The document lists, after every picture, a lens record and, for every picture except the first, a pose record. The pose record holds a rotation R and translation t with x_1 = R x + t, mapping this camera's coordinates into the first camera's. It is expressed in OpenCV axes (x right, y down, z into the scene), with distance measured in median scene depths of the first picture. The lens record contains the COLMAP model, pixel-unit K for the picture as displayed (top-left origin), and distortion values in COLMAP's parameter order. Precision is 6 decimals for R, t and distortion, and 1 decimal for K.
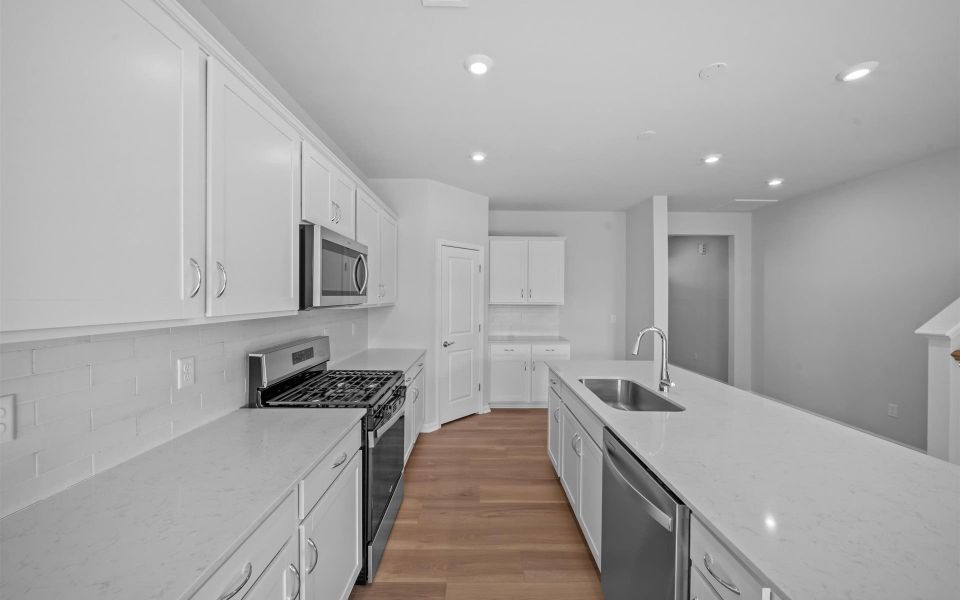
lens RADIAL K [[339.9, 0, 480.0], [0, 339.9, 300.0], [0, 0, 1]] dist [-0.000297, -0.000075]
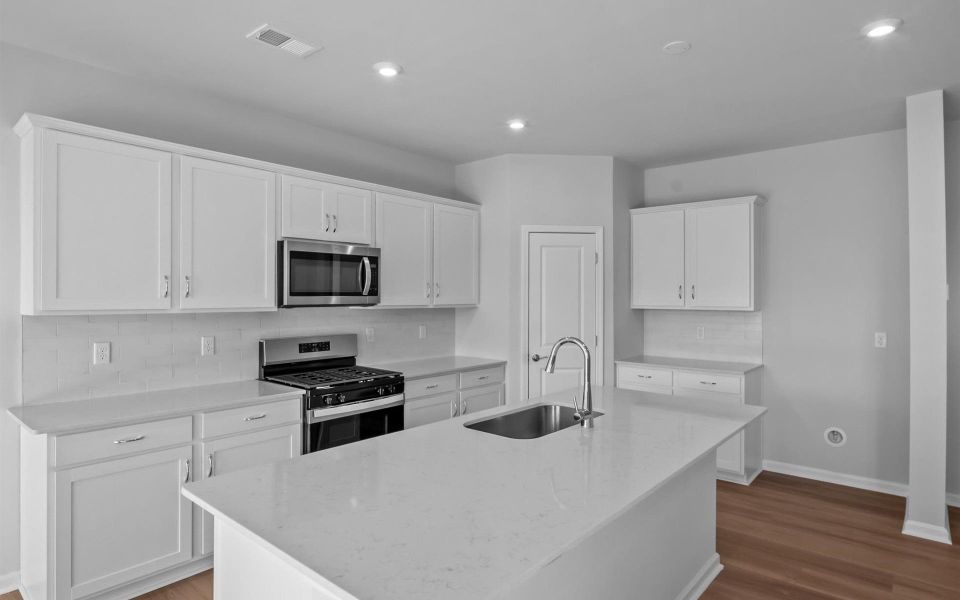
lens RADIAL K [[520.0, 0, 480.0], [0, 520.0, 300.0], [0, 0, 1]] dist [0.002474, 0.000209]
pose [[0.759264, 0.001307, -0.650782, 0.936517], [-0.006344, 0.999965, -0.005392, 0.005195], [0.650752, 0.008222, 0.759246, 0.005280]]
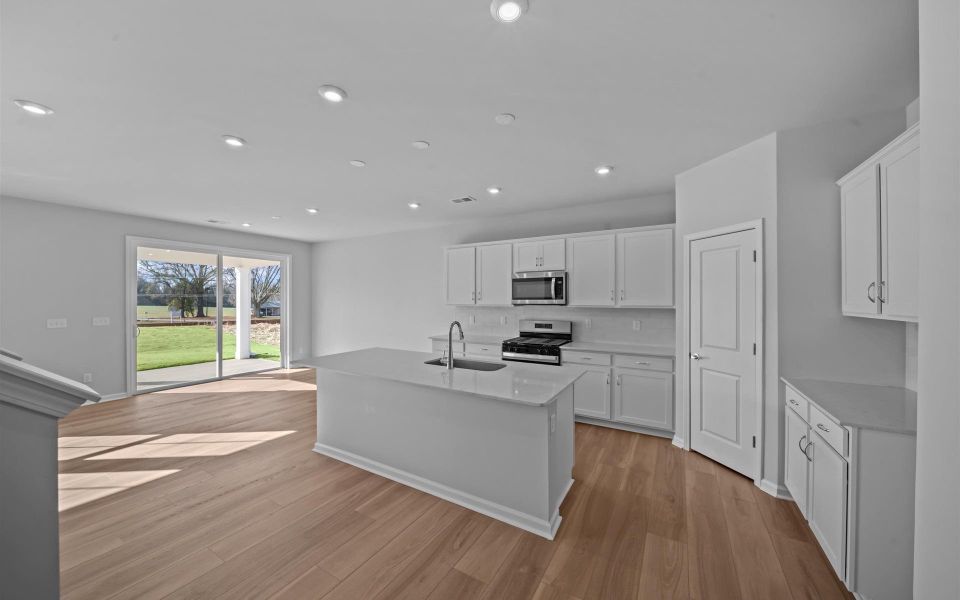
lens RADIAL K [[339.9, 0, 480.0], [0, 339.9, 300.0], [0, 0, 1]] dist [-0.000297, -0.000075]
pose [[-0.507398, 0.001607, -0.861711, 1.436000], [-0.008874, 0.999935, 0.007090, -0.019900], [0.861666, 0.011244, -0.507351, 1.547639]]
